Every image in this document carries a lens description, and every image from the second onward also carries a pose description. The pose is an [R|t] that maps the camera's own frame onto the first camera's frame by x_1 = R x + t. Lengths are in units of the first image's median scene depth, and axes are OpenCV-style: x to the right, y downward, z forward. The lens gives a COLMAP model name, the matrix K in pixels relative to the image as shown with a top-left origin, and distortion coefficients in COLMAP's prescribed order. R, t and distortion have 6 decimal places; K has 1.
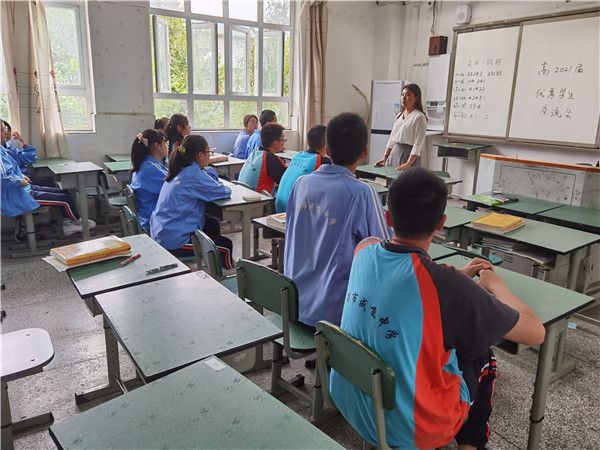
lens RADIAL K [[464.8, 0, 299.8], [0, 464.8, 223.8], [0, 0, 1]] dist [0.002074, -0.000984]
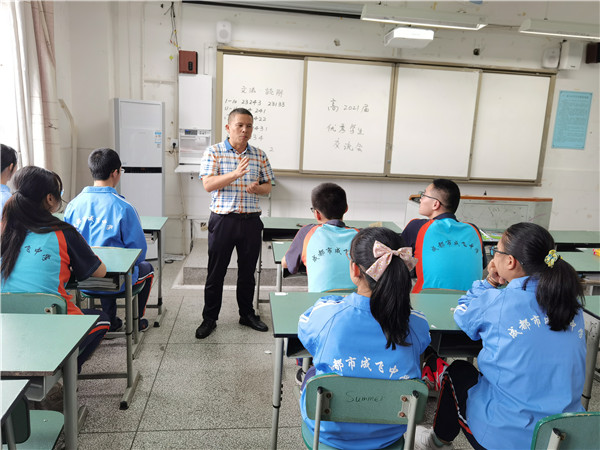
lens RADIAL K [[464.8, 0, 299.7], [0, 464.8, 224.2], [0, 0, 1]] dist [0.002074, -0.000984]
pose [[0.454548, -0.161343, 0.875988, -0.462138], [0.186722, 0.978866, 0.083402, -0.164062], [-0.870931, 0.125656, 0.475068, 0.574413]]
